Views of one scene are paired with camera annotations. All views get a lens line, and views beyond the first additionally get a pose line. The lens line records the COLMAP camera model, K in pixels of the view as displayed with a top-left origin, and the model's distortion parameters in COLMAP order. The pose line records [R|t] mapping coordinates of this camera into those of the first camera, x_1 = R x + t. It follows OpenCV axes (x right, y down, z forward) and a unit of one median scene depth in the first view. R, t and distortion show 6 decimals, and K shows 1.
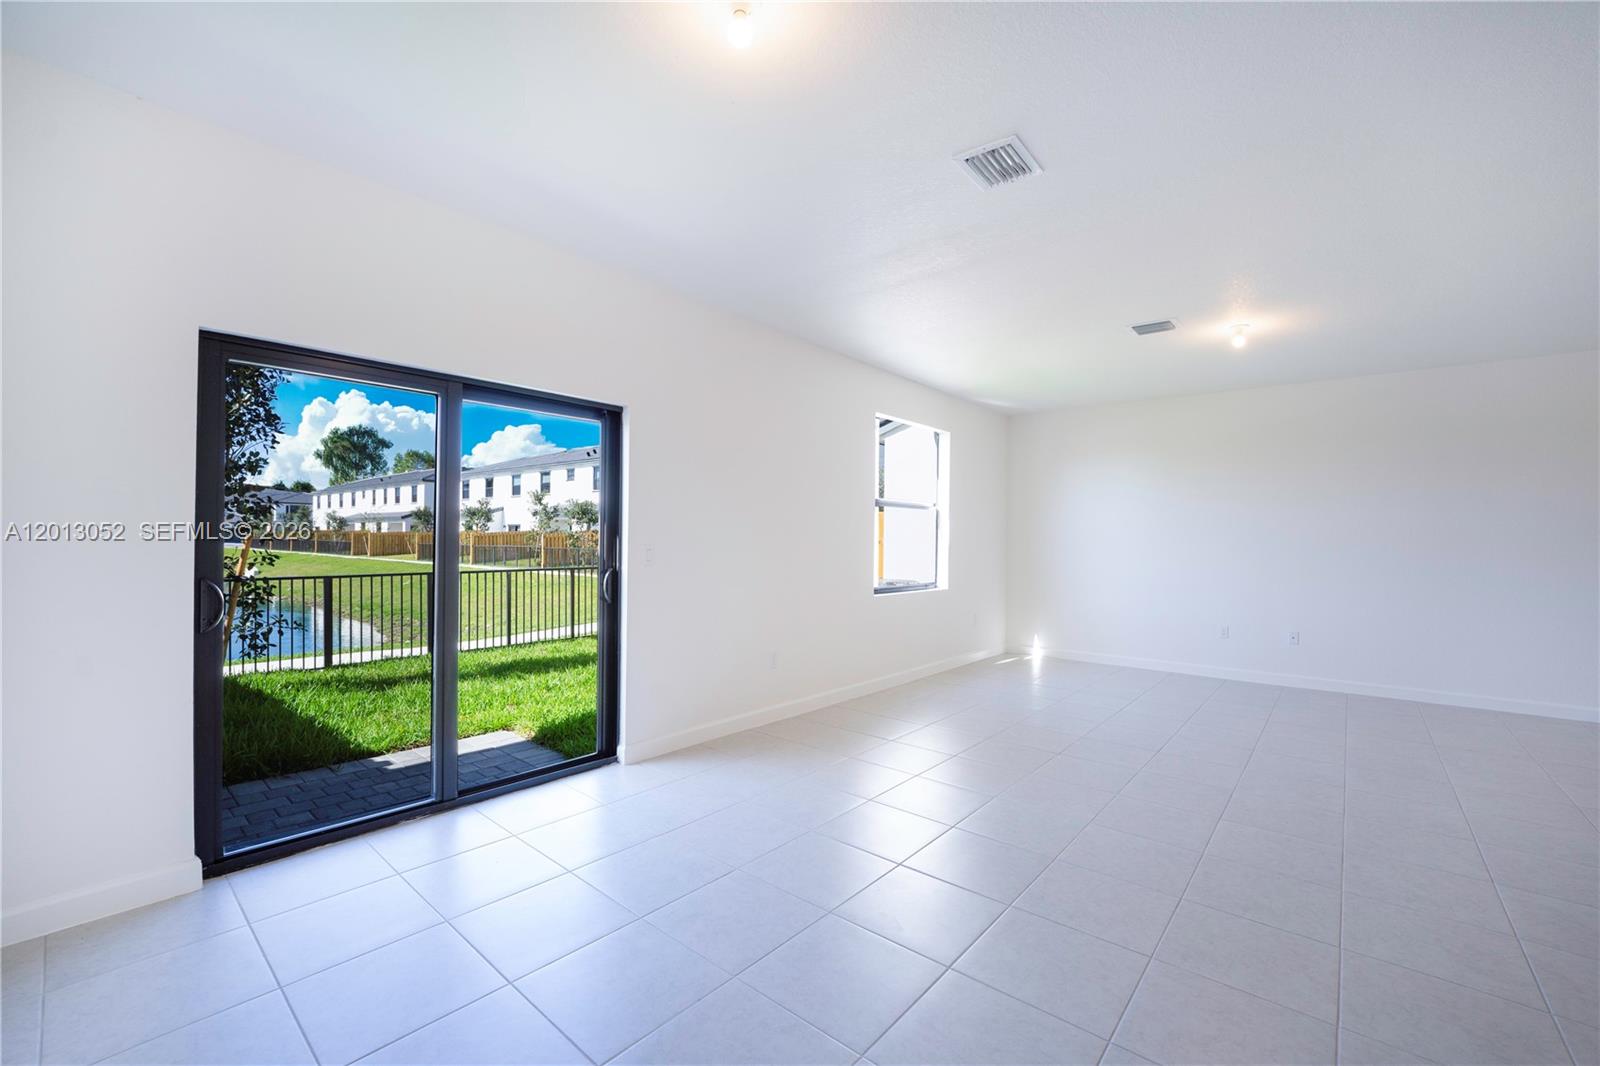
lens RADIAL K [[659.2, 0, 779.3], [0, 659.2, 528.9], [0, 0, 1]] dist [-0.021863, 0.002355]
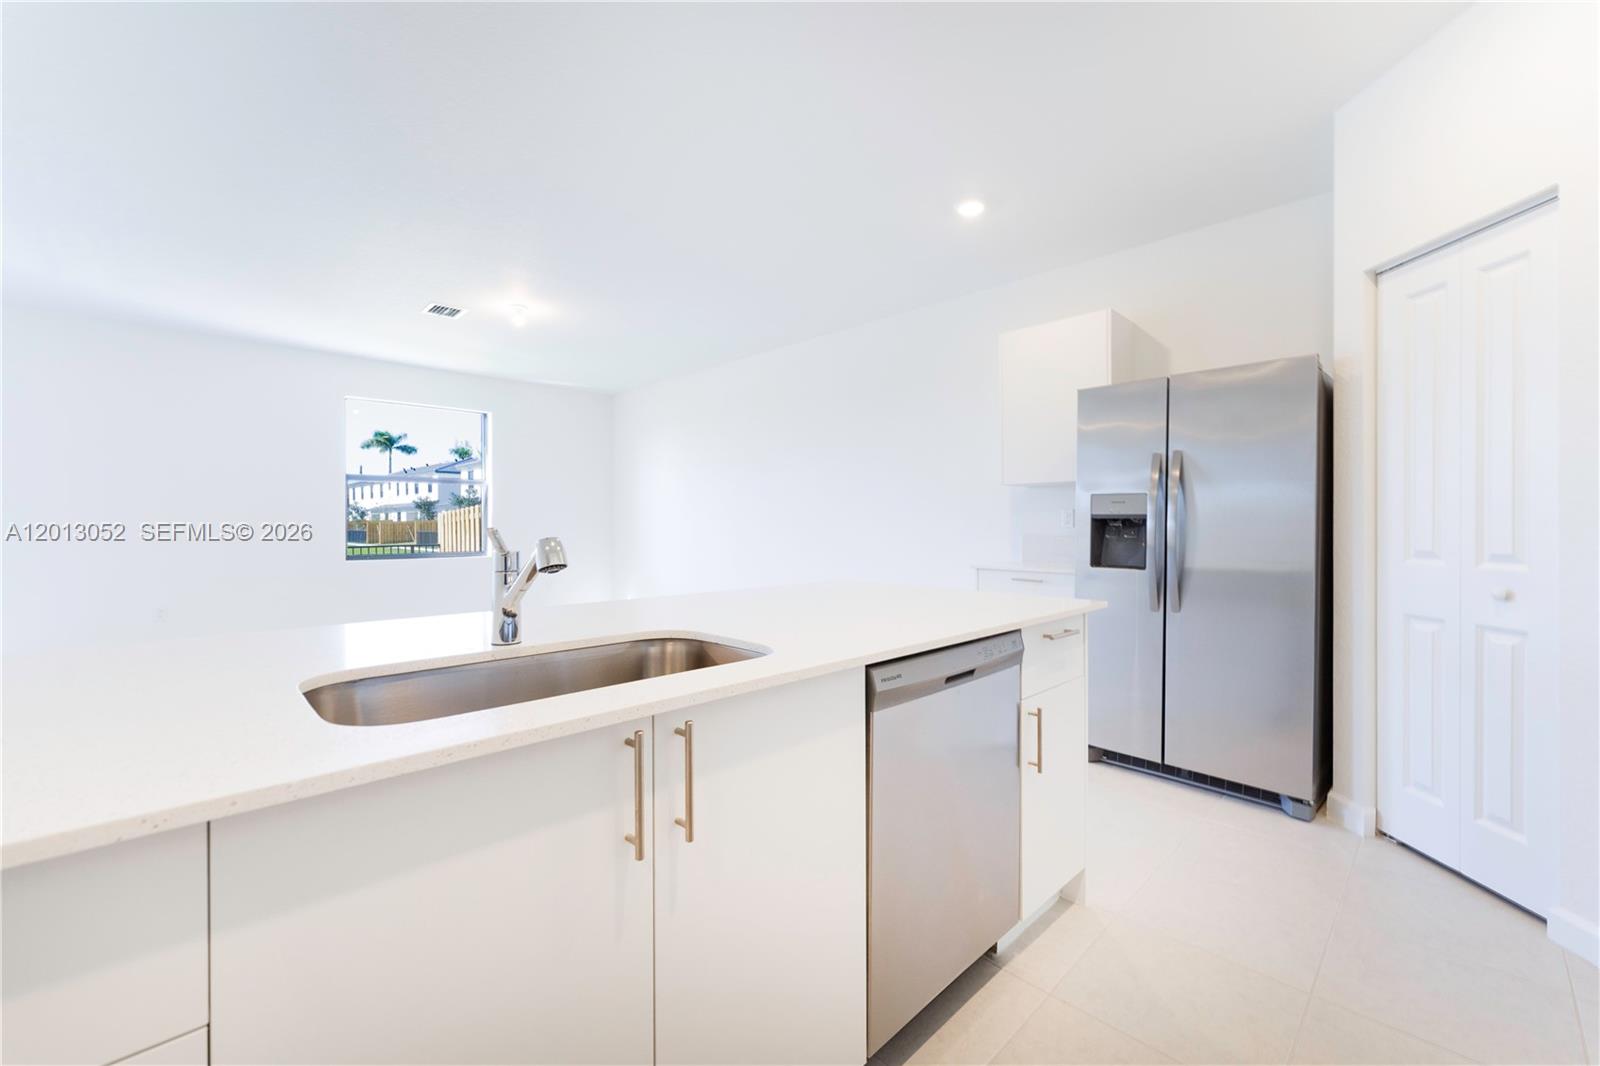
lens RADIAL K [[659.2, 0, 775.0], [0, 659.2, 525.6], [0, 0, 1]] dist [-0.021863, 0.002355]
pose [[0.995657, -0.012821, -0.092215, 0.722746], [0.014371, 0.999766, 0.016167, 0.024038], [0.091986, -0.017422, 0.995608, -0.027392]]
